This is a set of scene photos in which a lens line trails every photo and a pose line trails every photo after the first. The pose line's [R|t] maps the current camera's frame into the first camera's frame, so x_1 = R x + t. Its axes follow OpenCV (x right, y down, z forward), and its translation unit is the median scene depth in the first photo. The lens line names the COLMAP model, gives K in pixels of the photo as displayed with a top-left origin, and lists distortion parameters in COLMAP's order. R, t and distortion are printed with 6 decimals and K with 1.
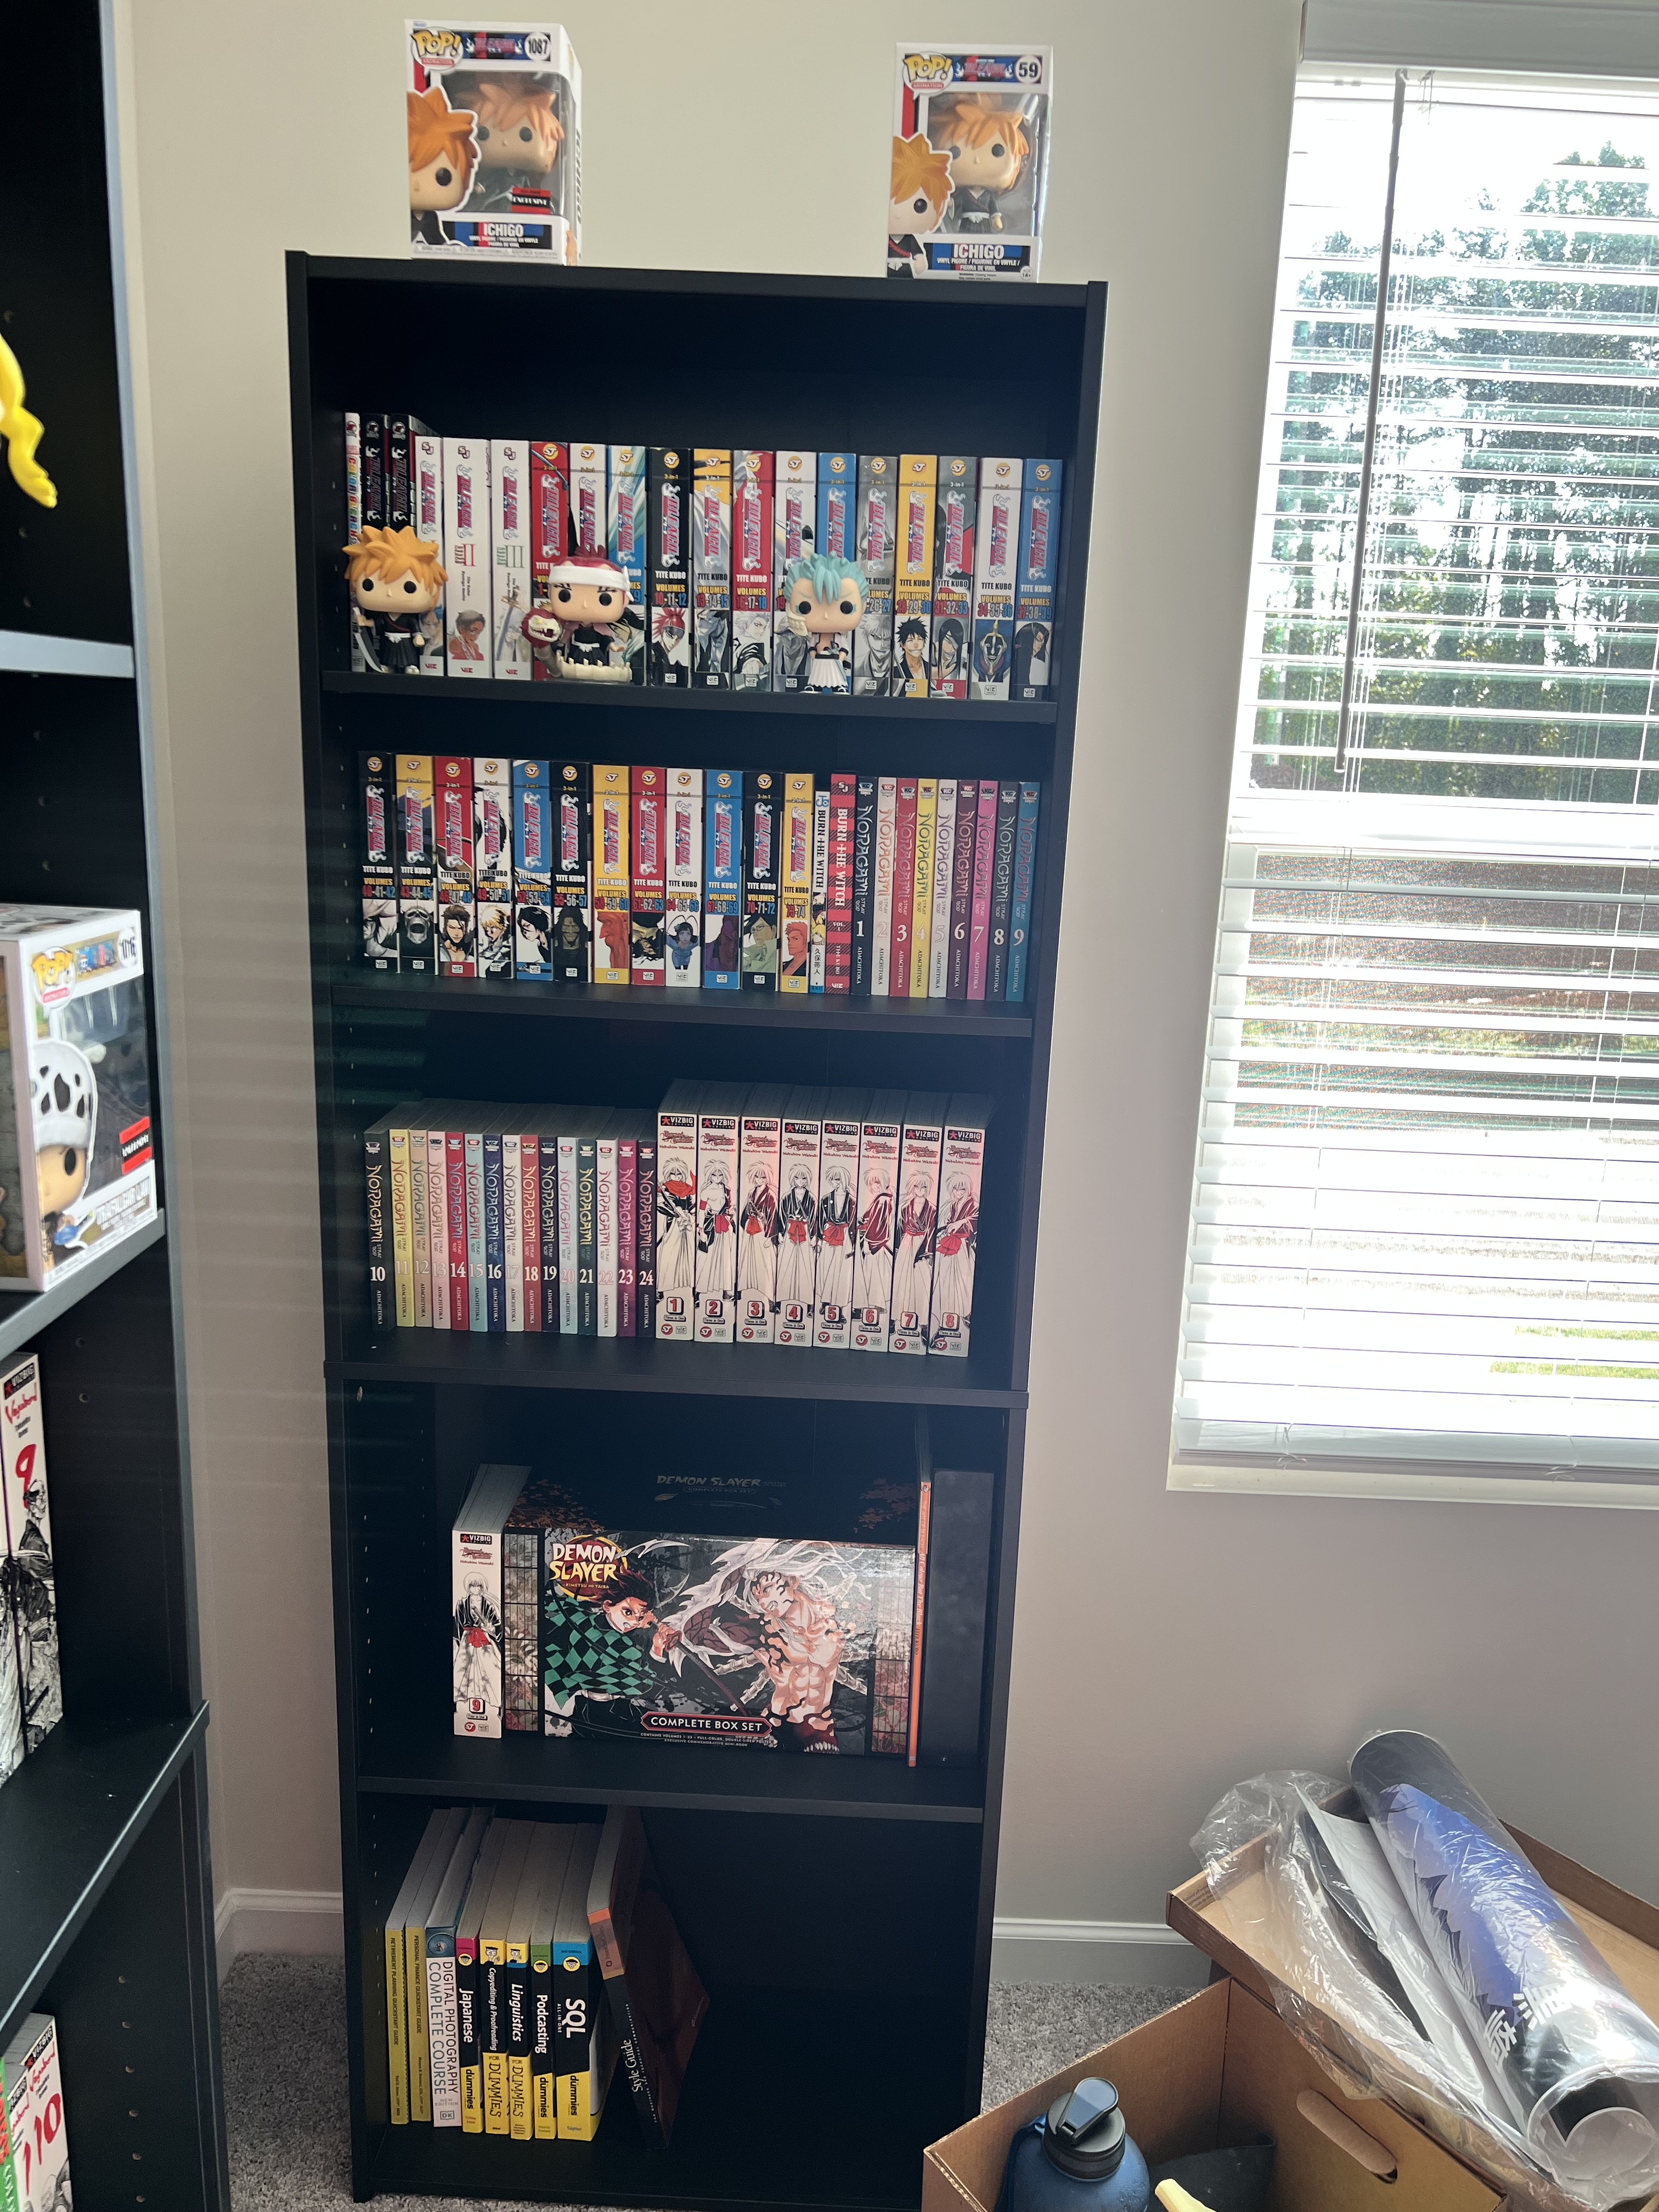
lens RADIAL K [[1668.1, 0, 828.6], [0, 1668.1, 1106.7], [0, 0, 1]] dist [0.007859, -0.000958]
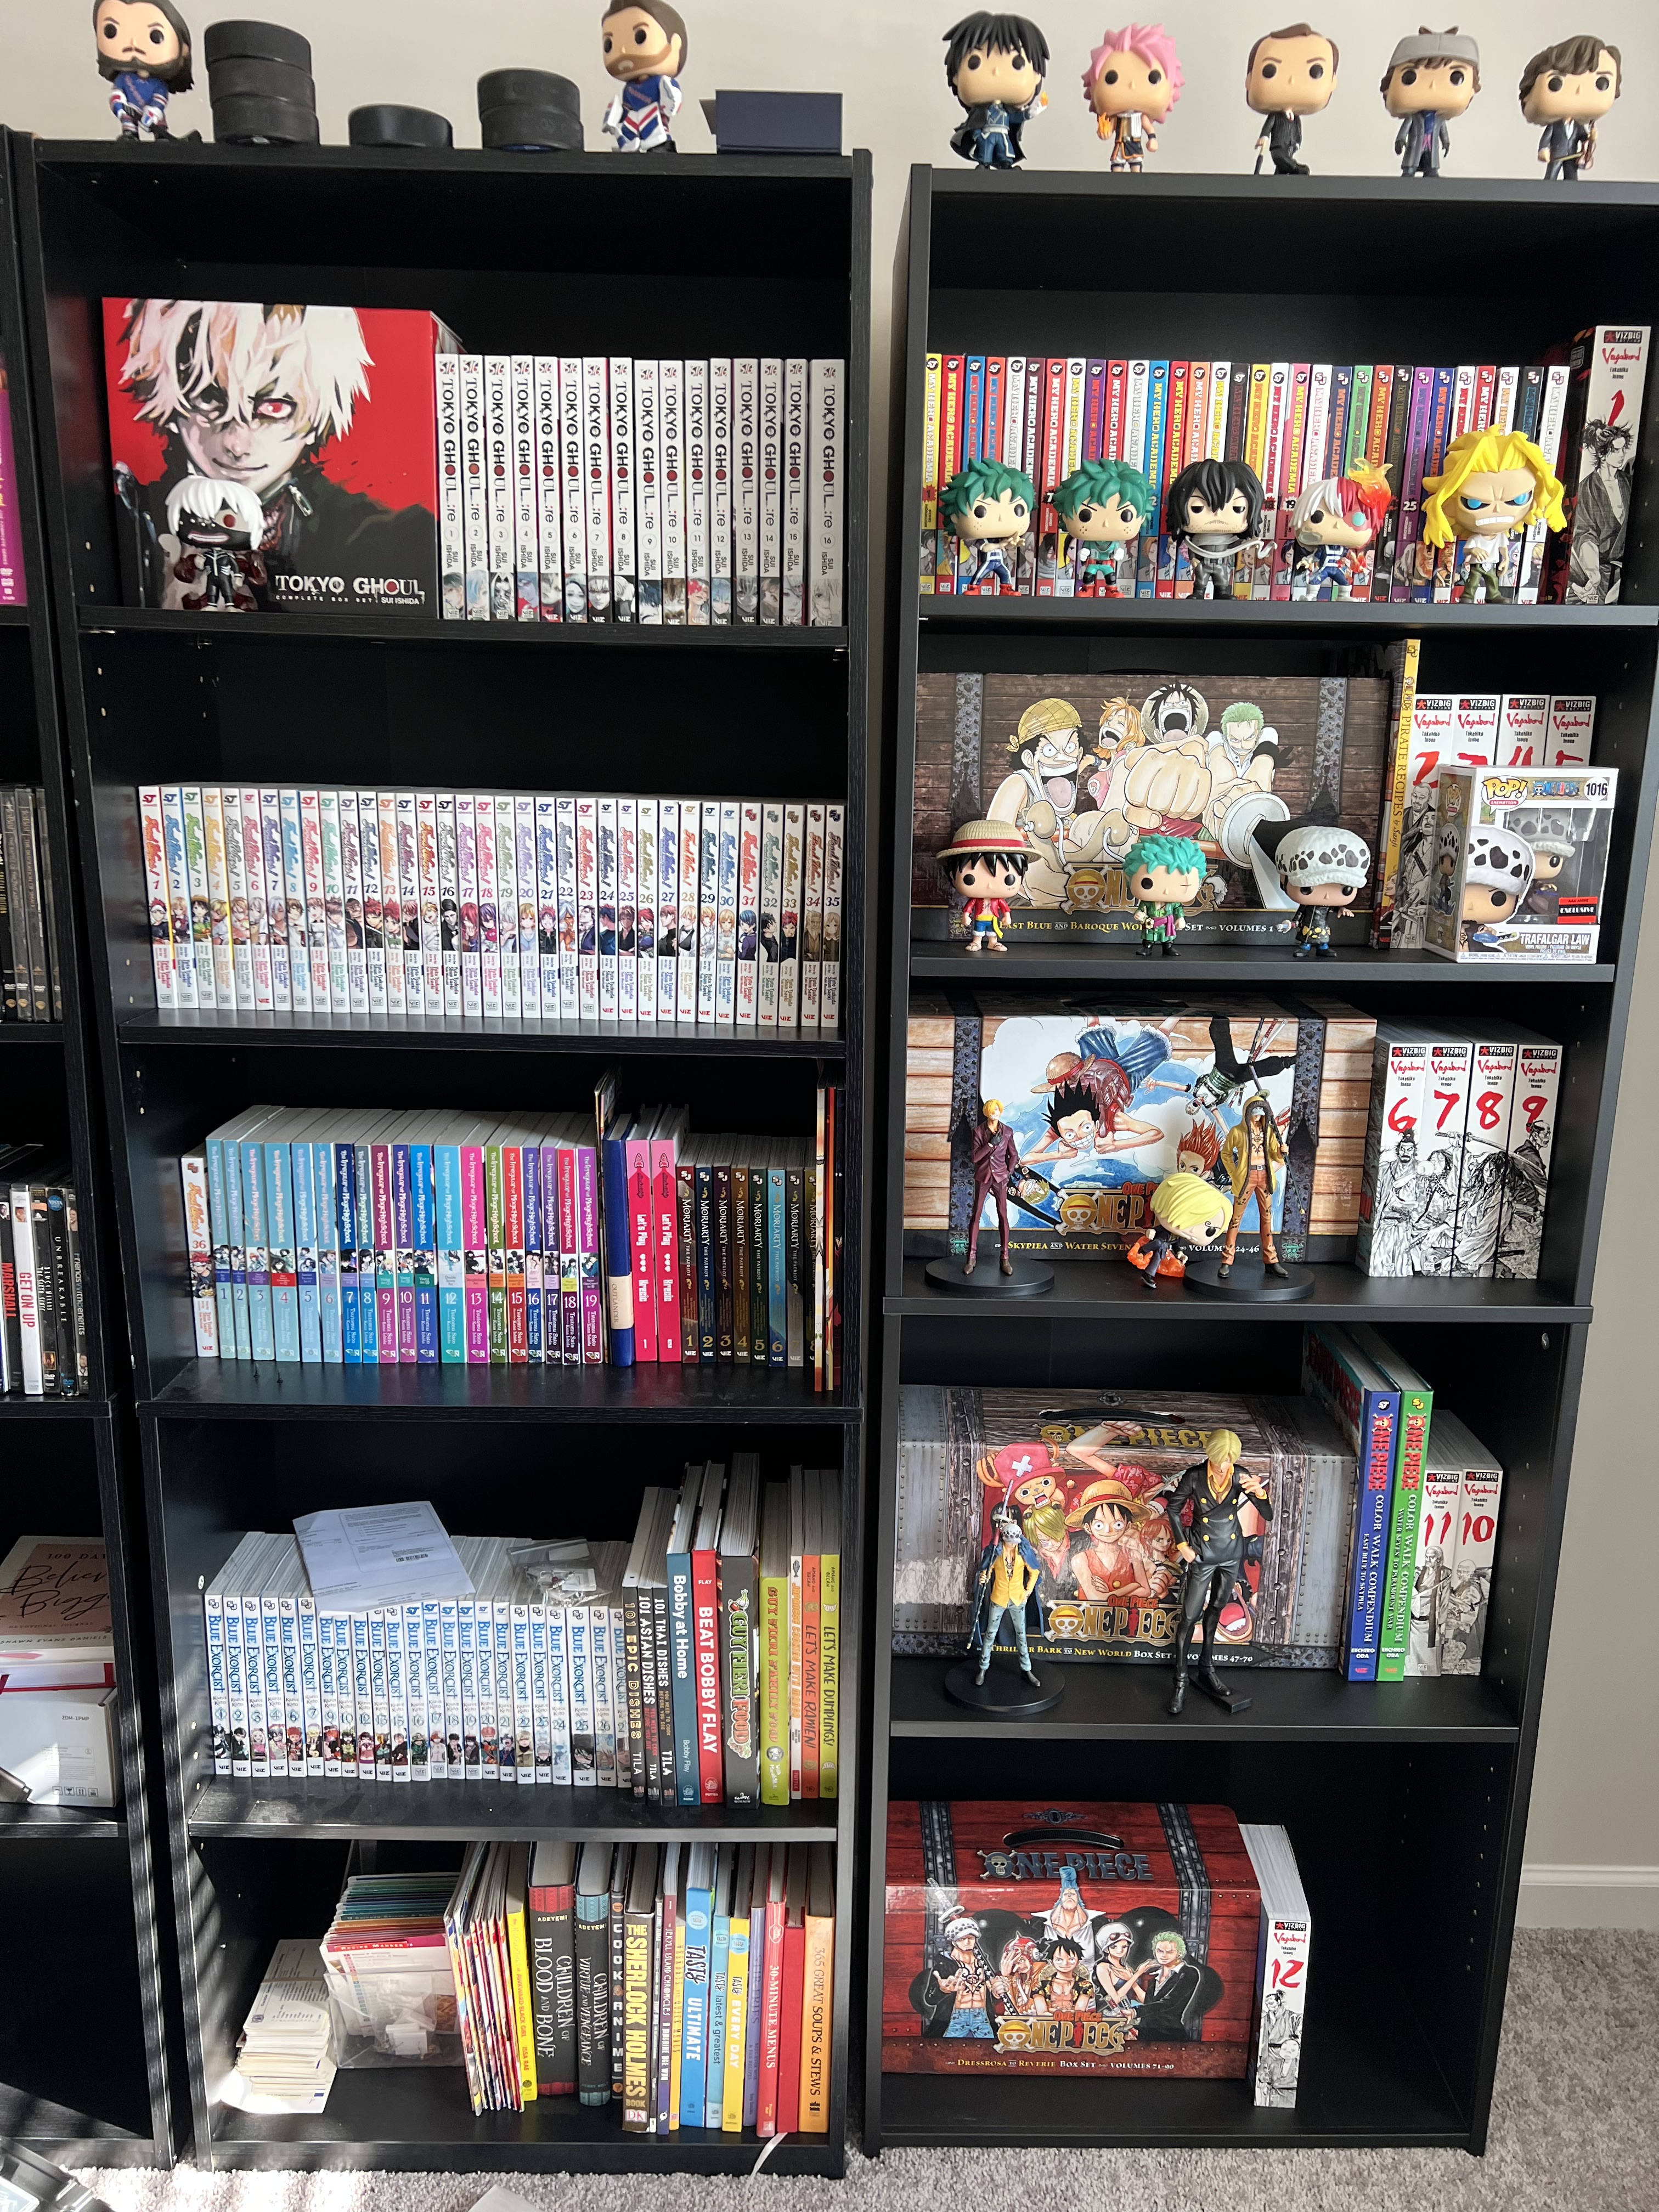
lens RADIAL K [[1668.1, 0, 830.2], [0, 1668.1, 1103.7], [0, 0, 1]] dist [0.007859, -0.000958]
pose [[0.019484, 0.201802, -0.979232, 1.350095], [-0.247229, 0.949975, 0.190854, 0.077640], [0.968761, 0.238376, 0.068401, 0.230213]]
